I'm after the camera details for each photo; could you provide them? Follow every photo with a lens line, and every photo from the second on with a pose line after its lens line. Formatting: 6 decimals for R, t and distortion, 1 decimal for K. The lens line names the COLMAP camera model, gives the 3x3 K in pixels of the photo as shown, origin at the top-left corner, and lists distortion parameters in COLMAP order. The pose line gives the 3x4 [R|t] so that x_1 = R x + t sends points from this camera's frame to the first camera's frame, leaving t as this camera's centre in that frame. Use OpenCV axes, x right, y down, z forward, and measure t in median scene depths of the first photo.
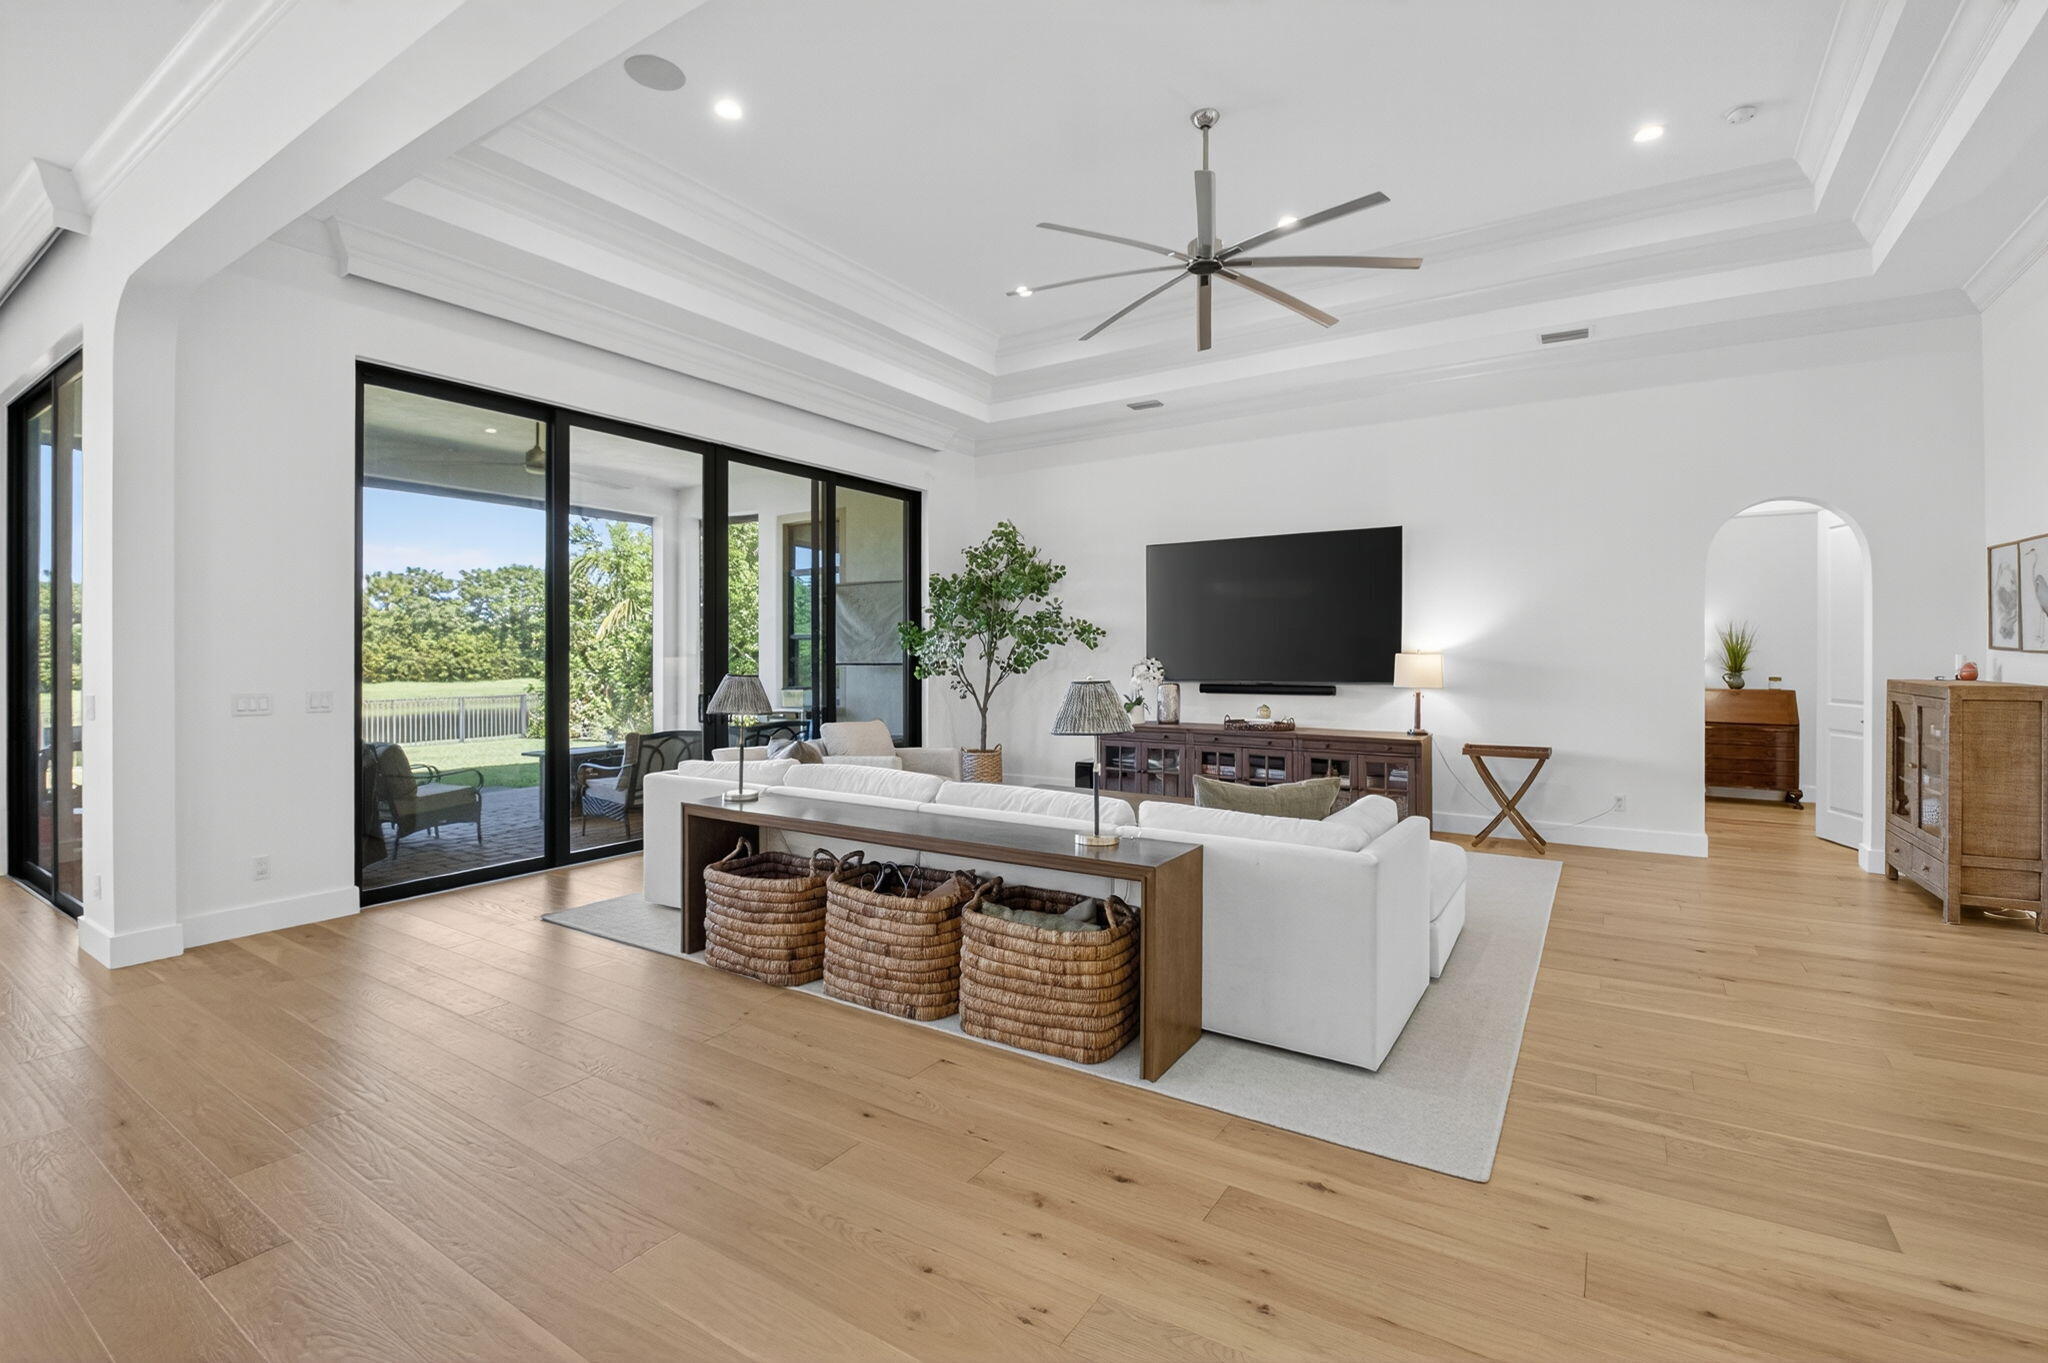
lens RADIAL K [[920.7, 0, 1016.6], [0, 920.7, 658.0], [0, 0, 1]] dist [-0.003783, -0.000534]
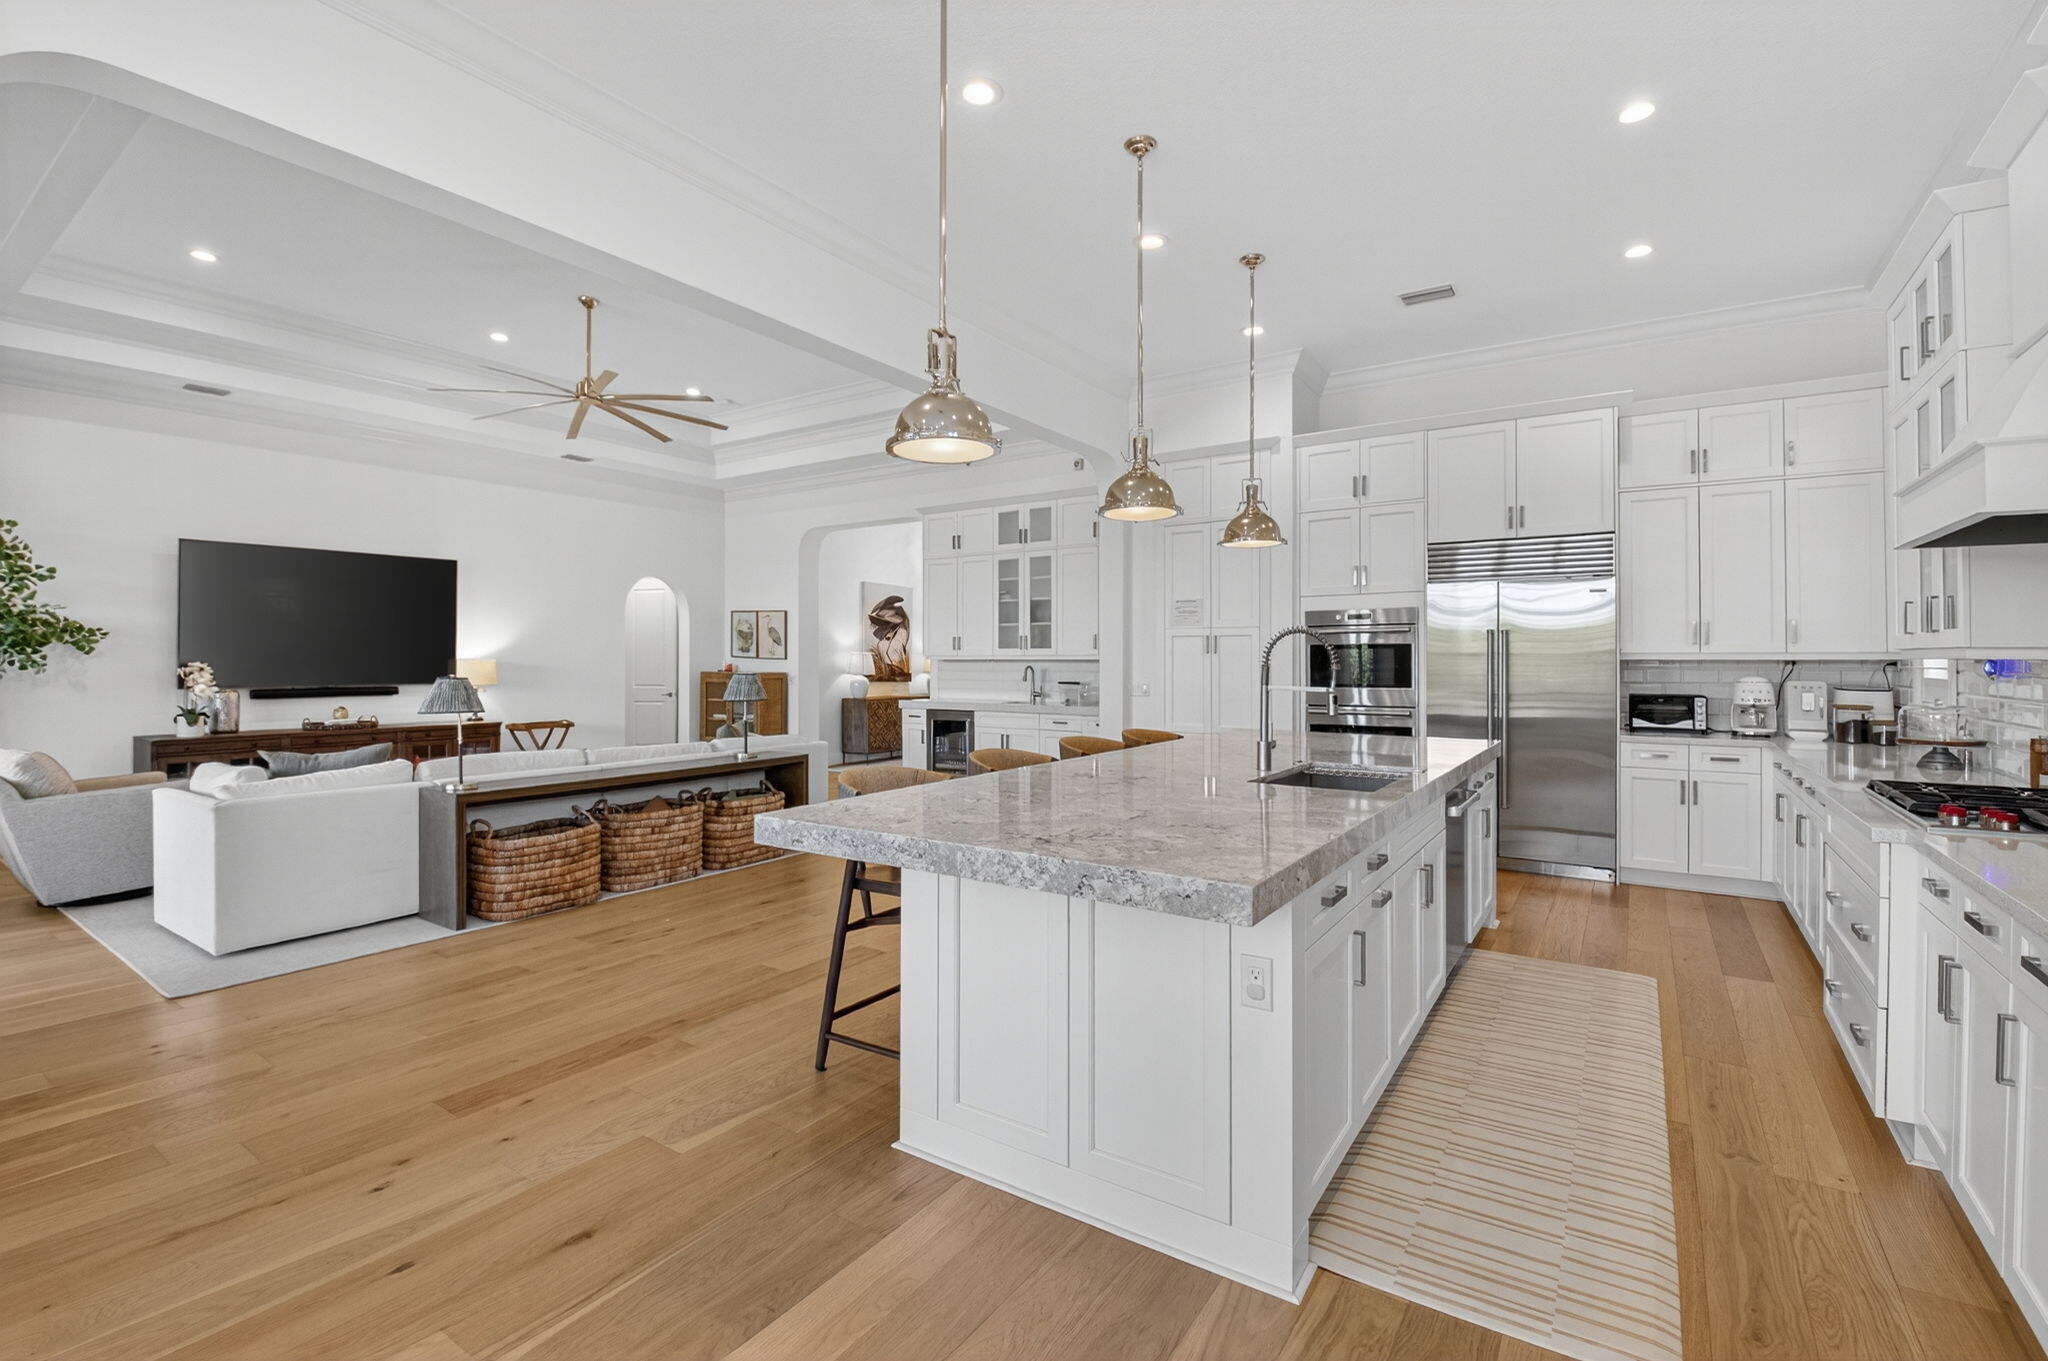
lens RADIAL K [[923.8, 0, 1024.0], [0, 923.8, 680.5], [0, 0, 1]] dist [0.026872, -0.000102]
pose [[0.027967, -0.023586, 0.999331, -0.830898], [0.005185, 0.999712, 0.023450, -0.001750], [-0.999595, 0.004526, 0.028082, 0.163298]]
